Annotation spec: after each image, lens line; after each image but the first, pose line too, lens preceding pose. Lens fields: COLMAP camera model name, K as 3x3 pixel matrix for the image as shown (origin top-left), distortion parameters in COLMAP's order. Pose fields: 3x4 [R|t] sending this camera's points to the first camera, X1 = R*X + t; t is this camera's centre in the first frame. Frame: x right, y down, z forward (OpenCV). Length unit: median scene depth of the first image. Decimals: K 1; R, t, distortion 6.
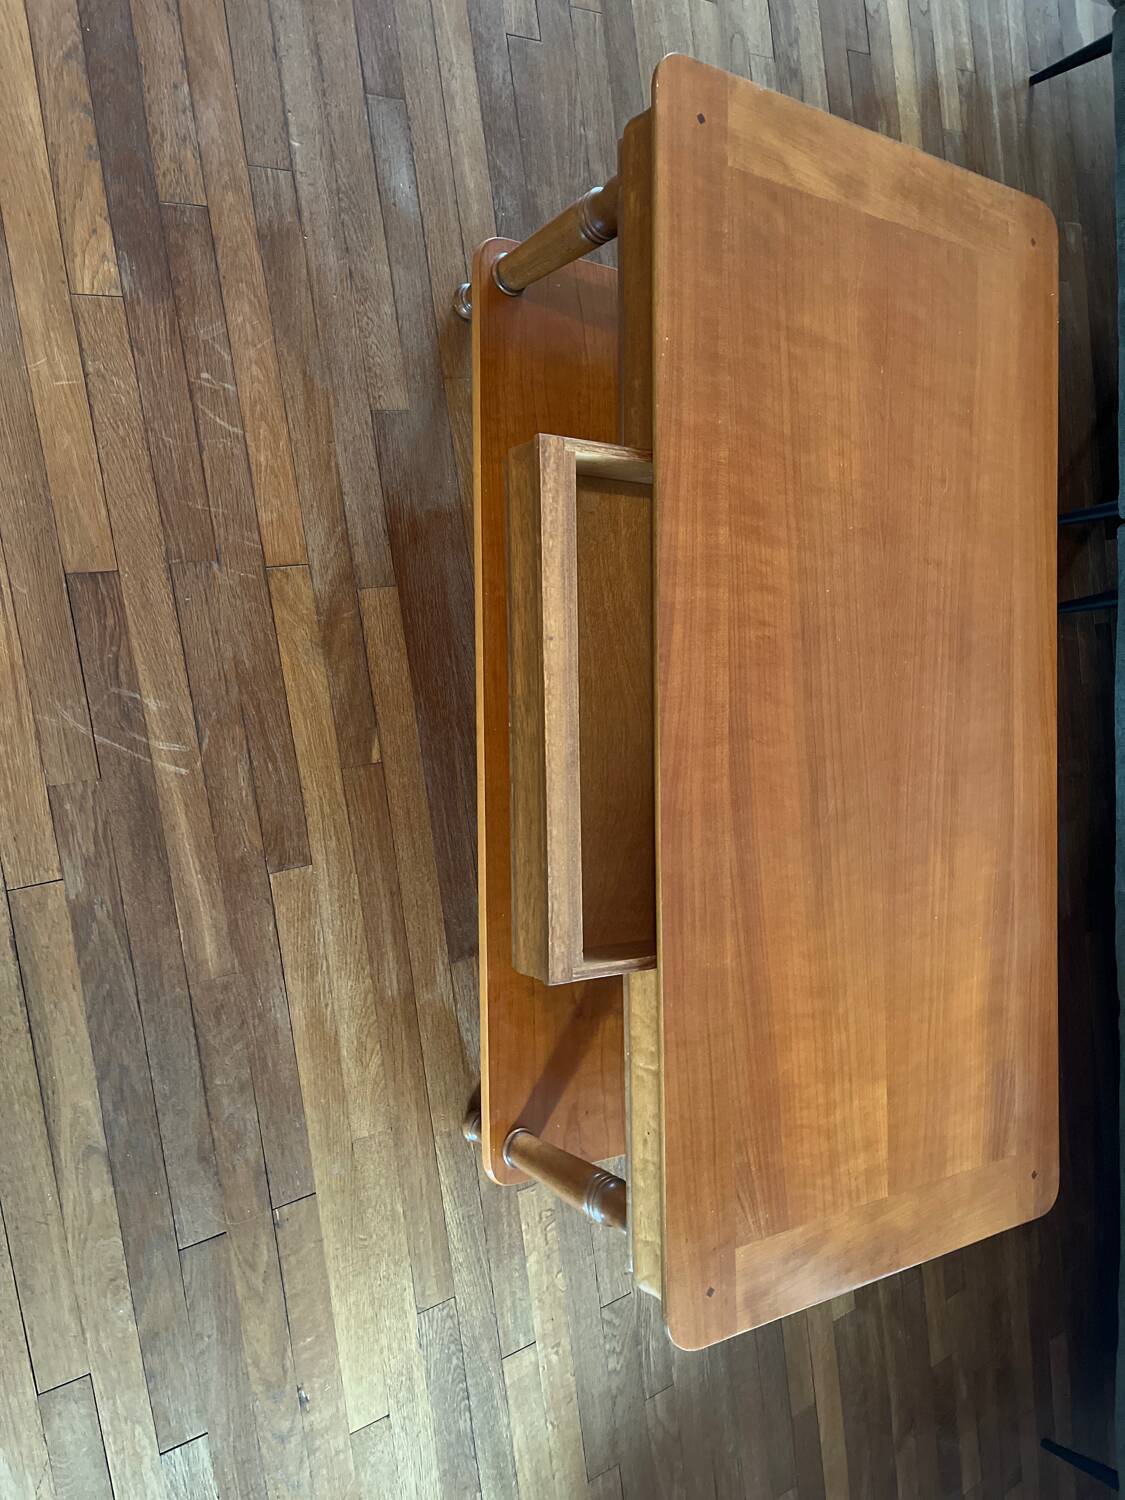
lens RADIAL K [[1147.8, 0, 561.1], [0, 1147.8, 760.0], [0, 0, 1]] dist [0.055449, -0.087517]
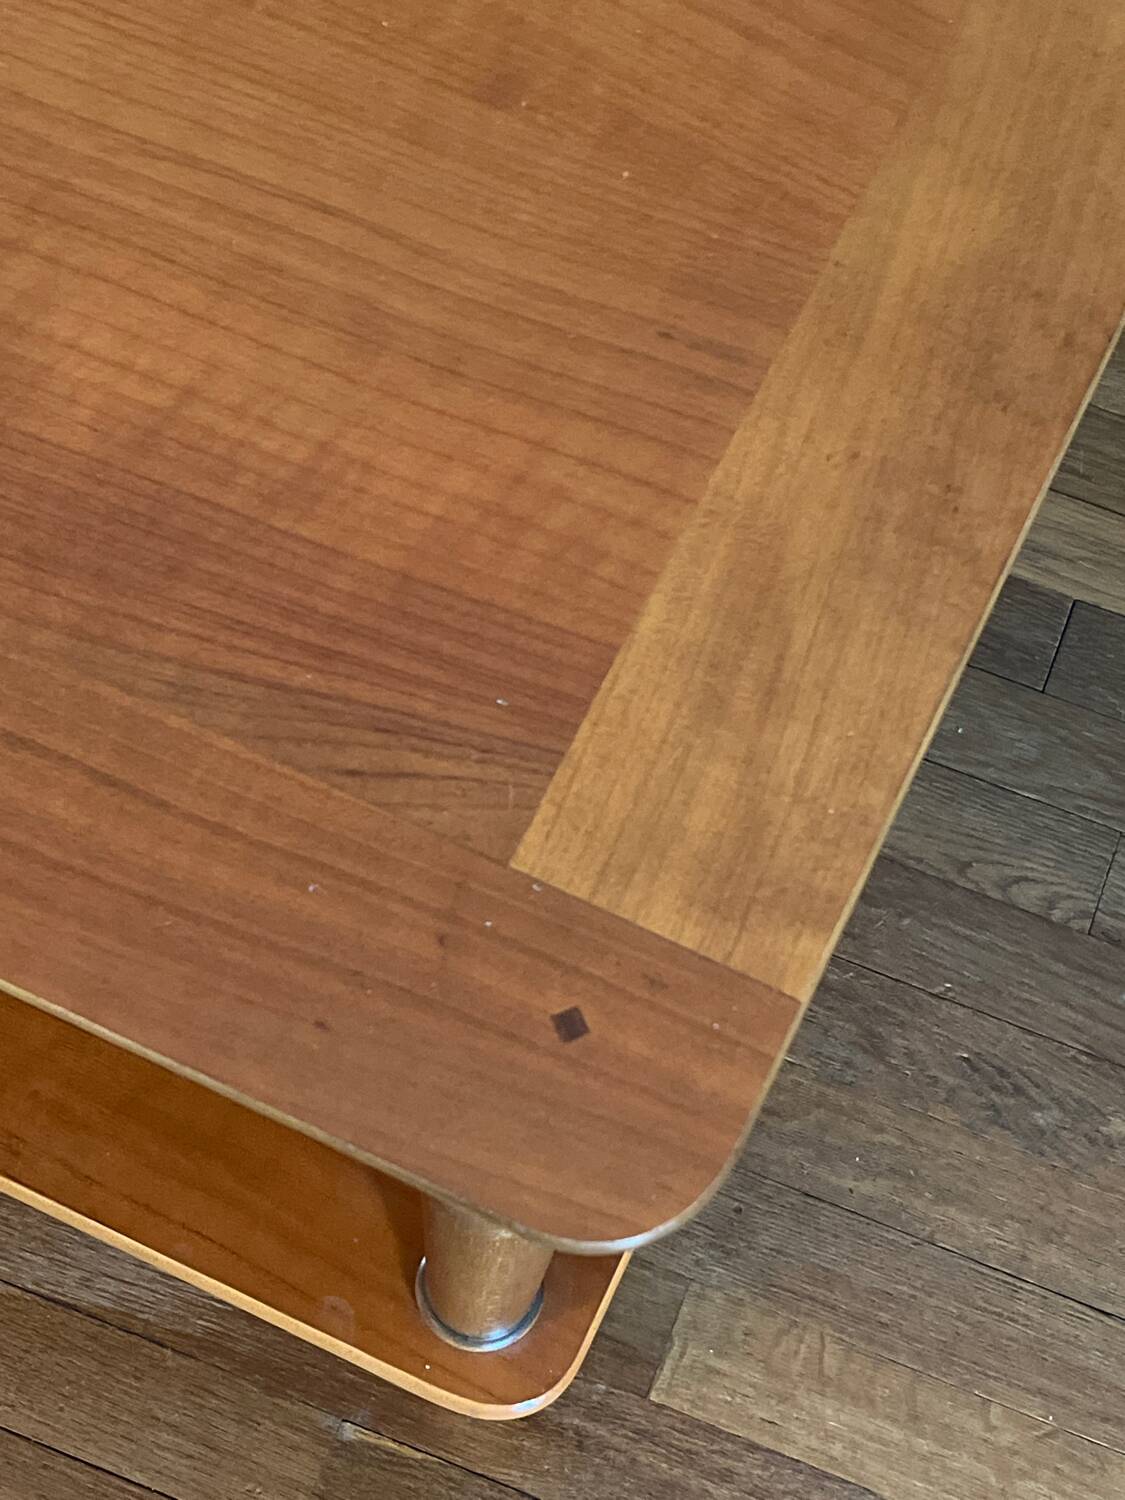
lens RADIAL K [[1147.8, 0, 559.9], [0, 1147.8, 756.0], [0, 0, 1]] dist [0.055449, -0.087517]
pose [[0.422382, -0.835127, -0.352359, 0.249408], [0.877233, 0.474482, -0.073009, 0.340422], [0.228160, -0.278263, 0.933013, 0.871550]]
